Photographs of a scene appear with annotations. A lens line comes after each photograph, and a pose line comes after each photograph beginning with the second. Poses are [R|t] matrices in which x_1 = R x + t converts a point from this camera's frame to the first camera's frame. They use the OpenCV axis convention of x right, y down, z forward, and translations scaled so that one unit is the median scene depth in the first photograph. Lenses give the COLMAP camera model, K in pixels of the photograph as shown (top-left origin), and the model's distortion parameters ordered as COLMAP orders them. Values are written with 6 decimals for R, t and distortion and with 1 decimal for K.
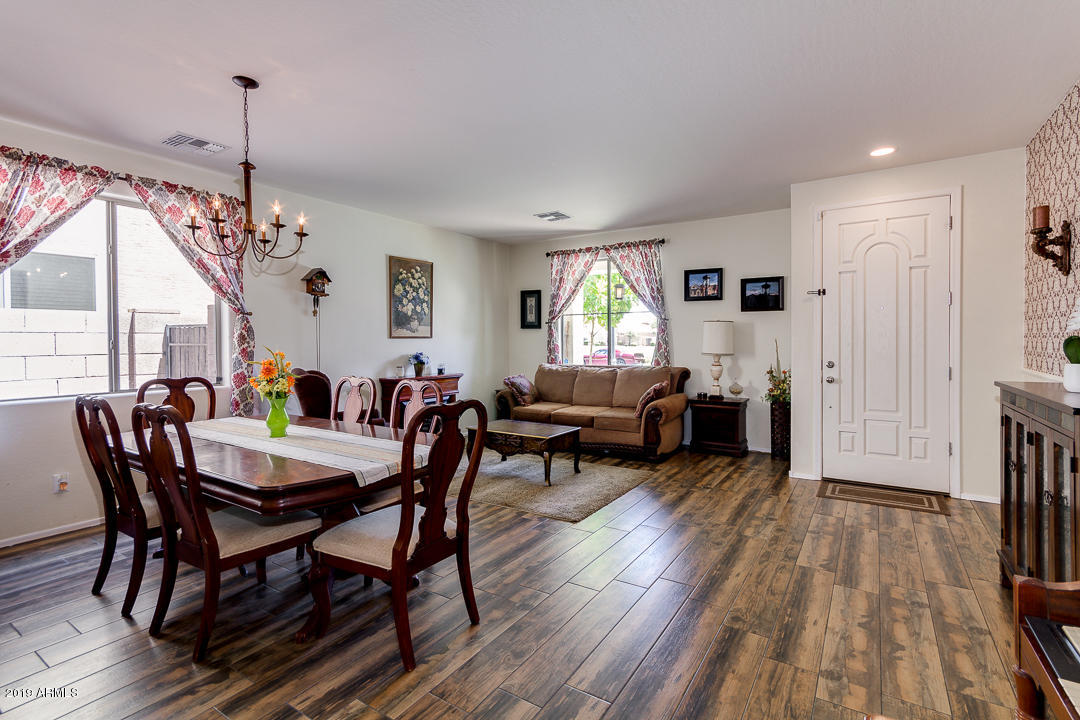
lens RADIAL K [[500.7, 0, 544.2], [0, 500.7, 342.4], [0, 0, 1]] dist [0.002688, 0.000282]
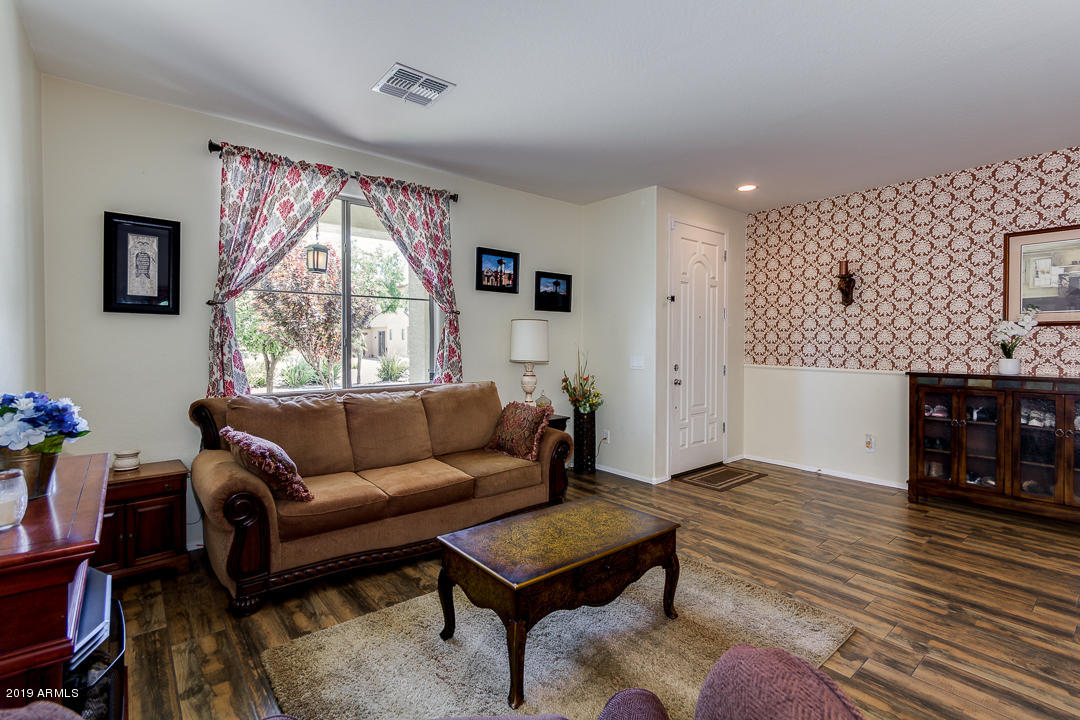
lens RADIAL K [[509.9, 0, 546.6], [0, 509.9, 342.6], [0, 0, 1]] dist [0.000183, 0.000623]
pose [[0.283475, 0.004868, 0.958967, -0.407037], [-0.000119, 0.999987, -0.005041, -0.002237], [-0.958980, 0.001315, 0.283472, 0.715302]]
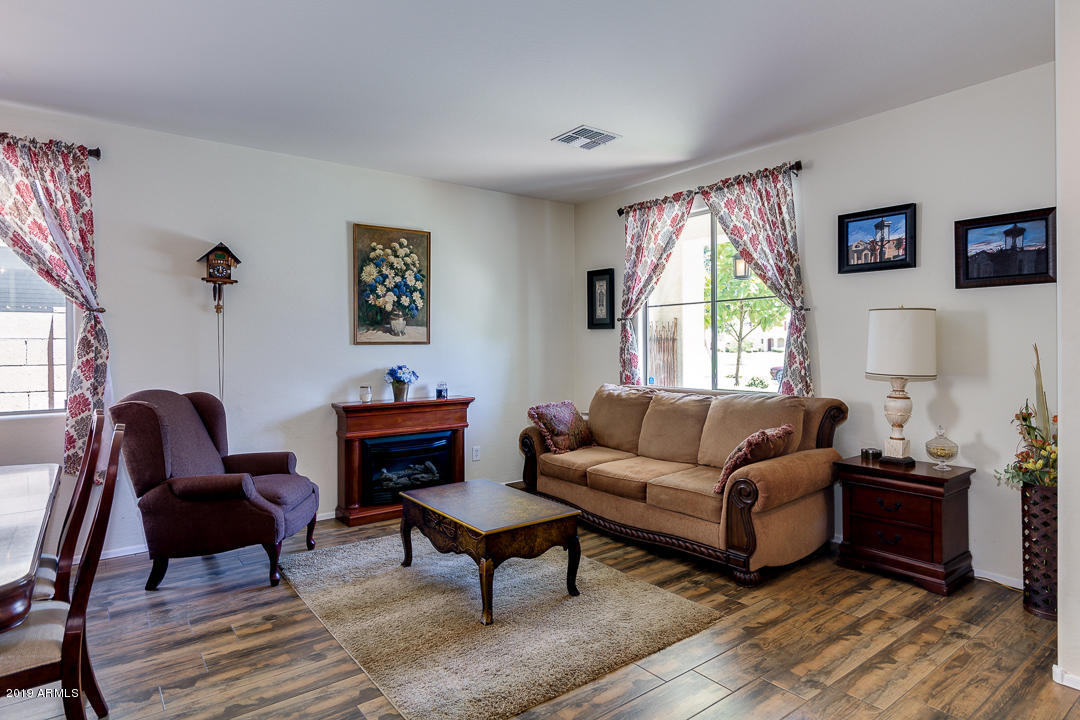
lens RADIAL K [[595.4, 0, 546.4], [0, 595.4, 345.3], [0, 0, 1]] dist [0.002587, 0.000042]
pose [[0.943809, -0.001143, -0.330490, 0.201704], [-0.000412, 0.999989, -0.004636, -0.003366], [0.330492, 0.004512, 0.943798, 0.310689]]
